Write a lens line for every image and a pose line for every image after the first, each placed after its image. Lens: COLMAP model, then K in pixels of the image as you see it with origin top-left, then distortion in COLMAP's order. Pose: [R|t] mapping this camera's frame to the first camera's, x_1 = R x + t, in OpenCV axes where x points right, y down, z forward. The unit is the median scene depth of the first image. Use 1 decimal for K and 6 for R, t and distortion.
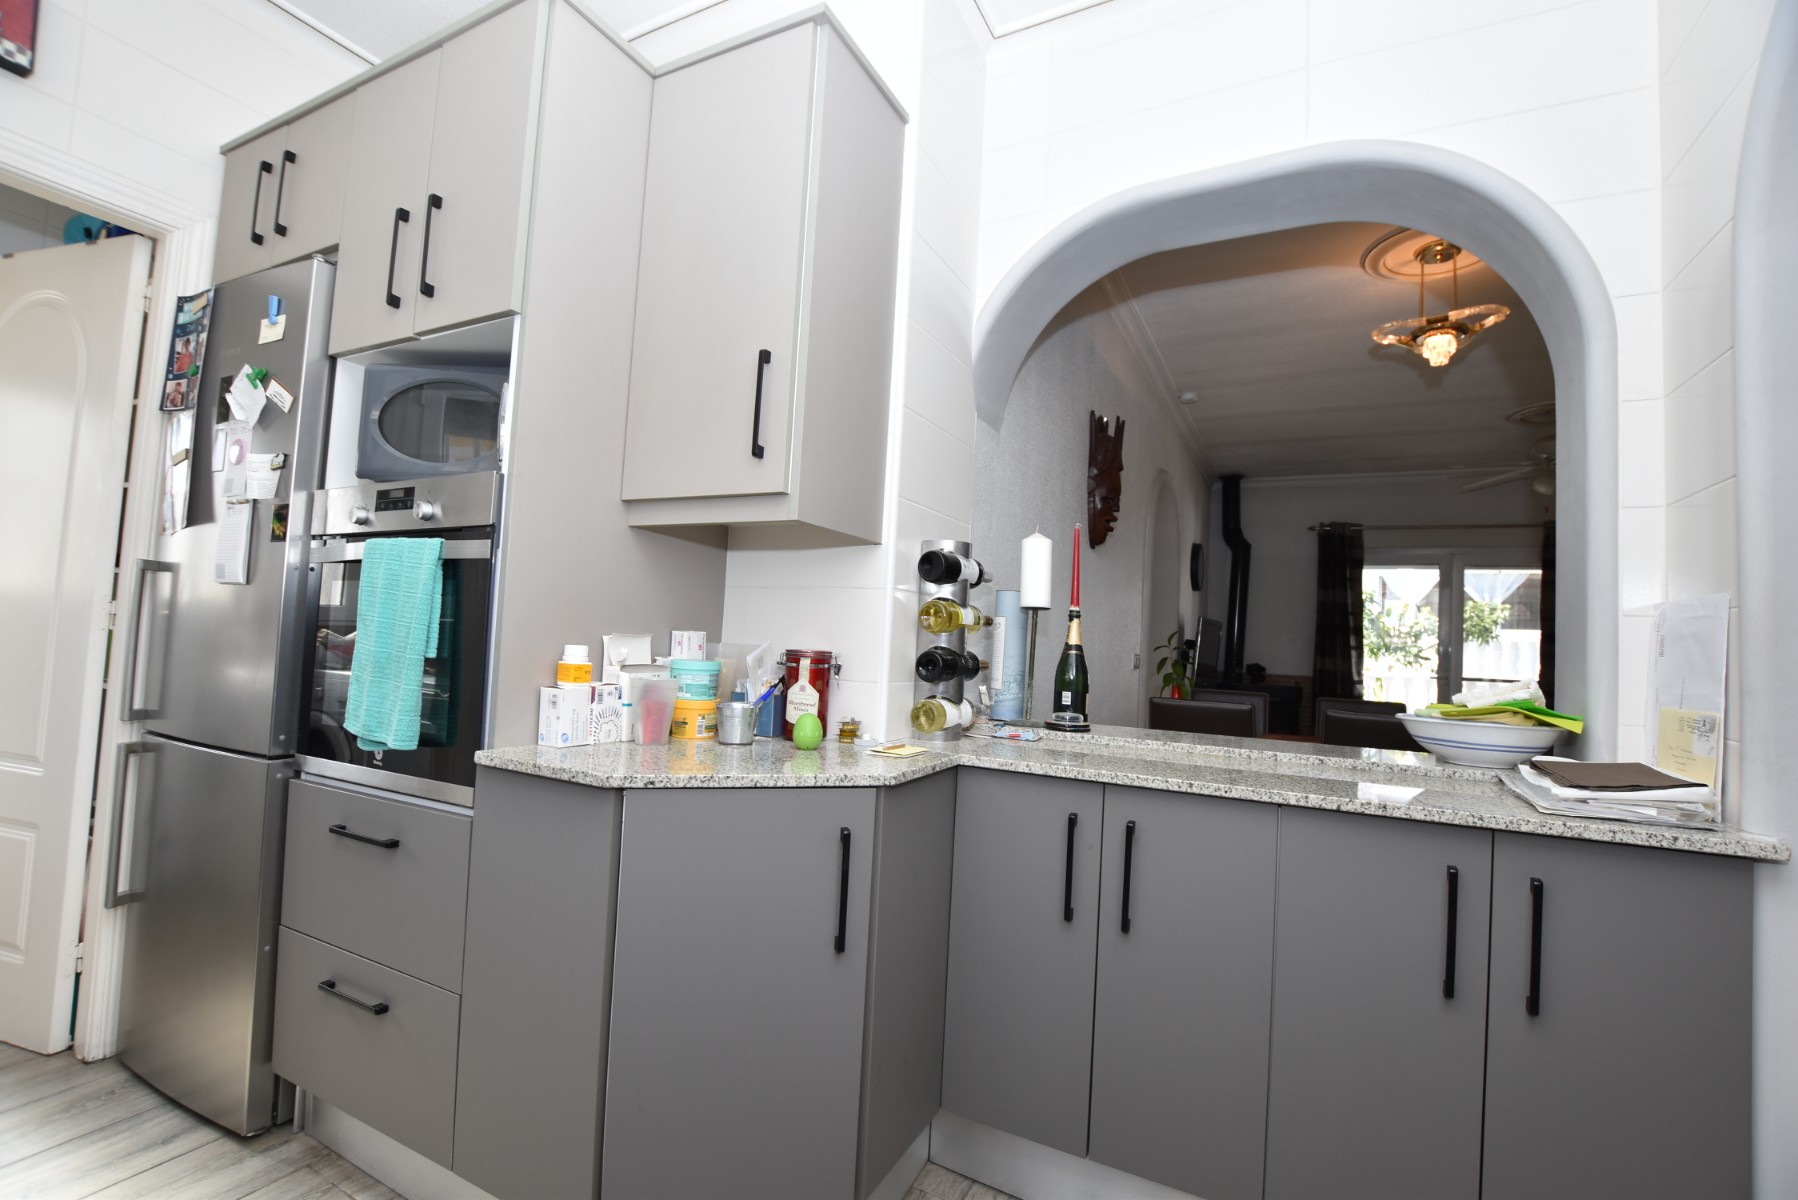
lens RADIAL K [[792.3, 0, 907.5], [0, 792.3, 602.8], [0, 0, 1]] dist [-0.035037, 0.006855]
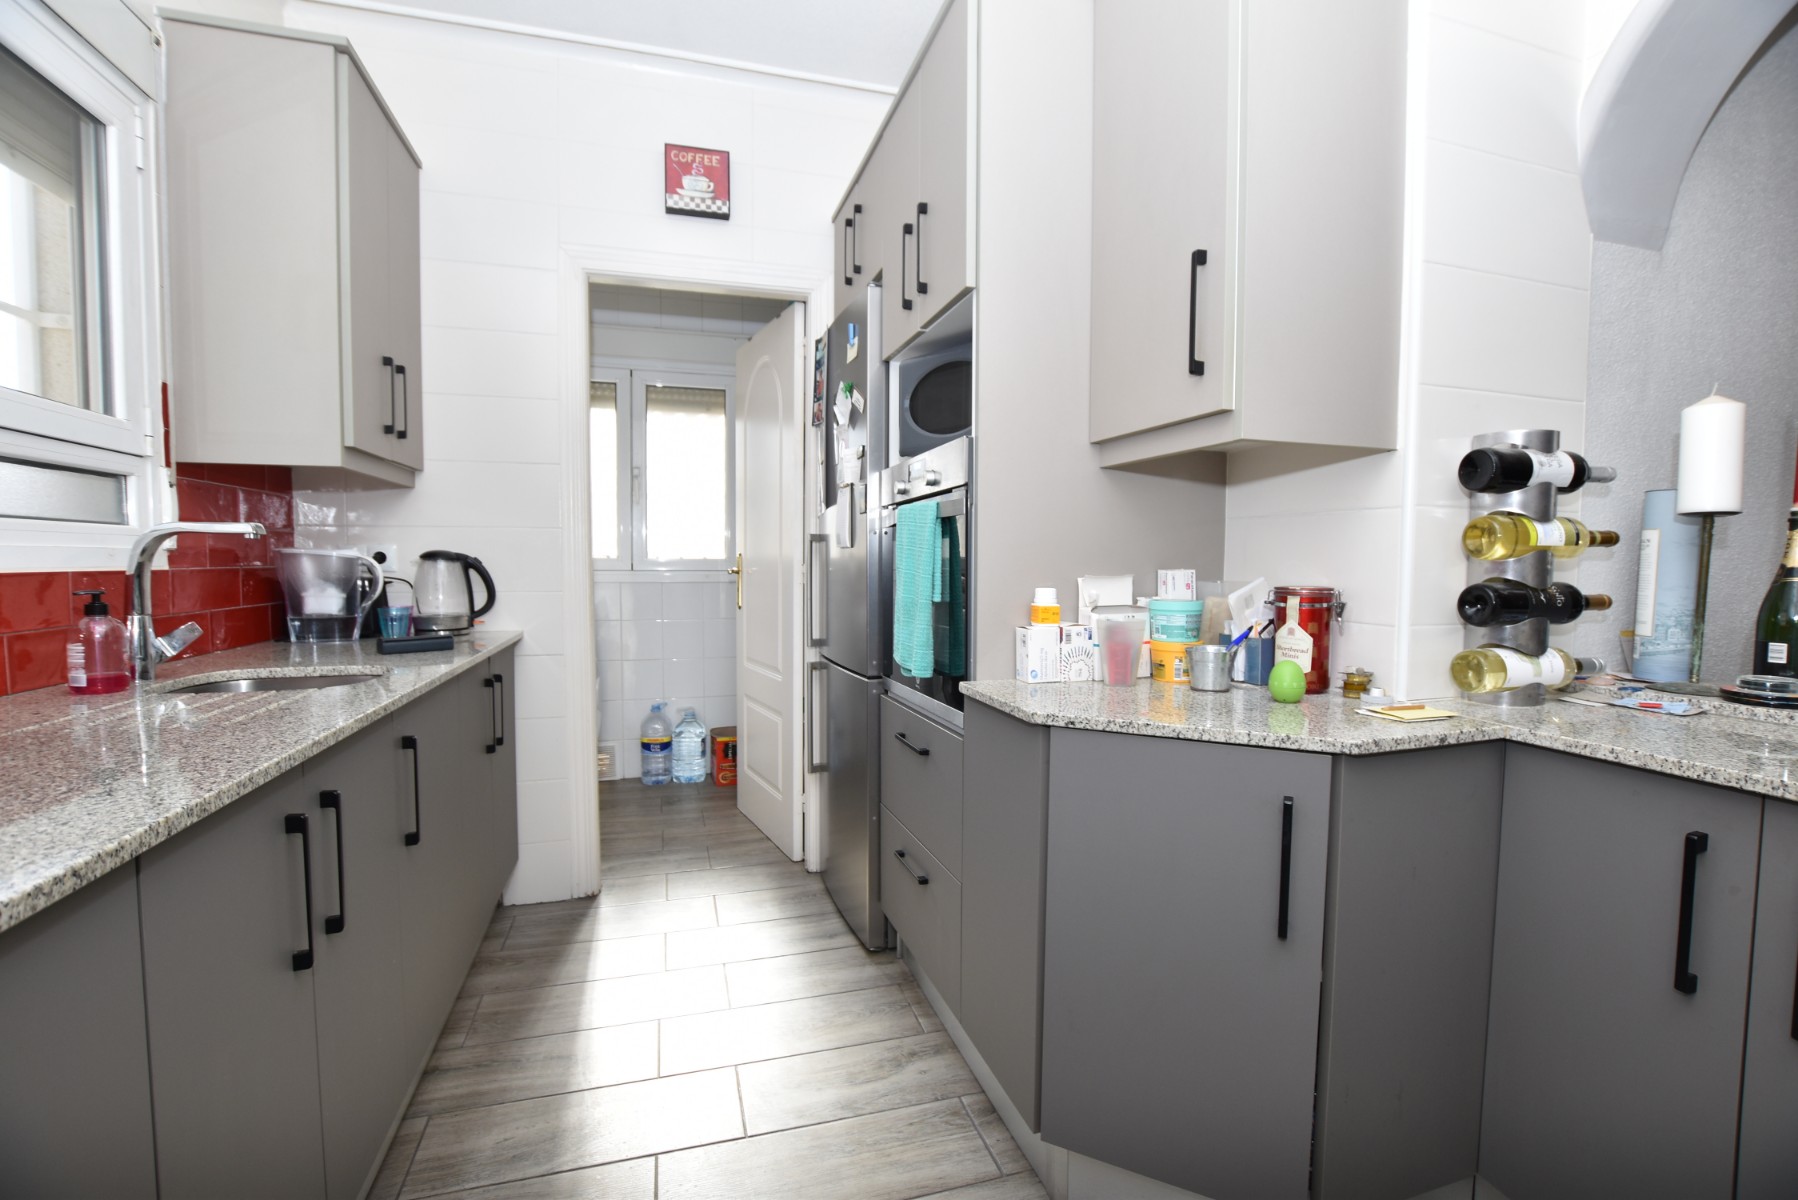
lens RADIAL K [[792.3, 0, 900.5], [0, 792.3, 601.9], [0, 0, 1]] dist [-0.035037, 0.006855]
pose [[0.697428, -0.007880, -0.716611, 0.180889], [0.065491, 0.996456, 0.052780, 0.002804], [0.713656, -0.083742, 0.695473, 0.101413]]
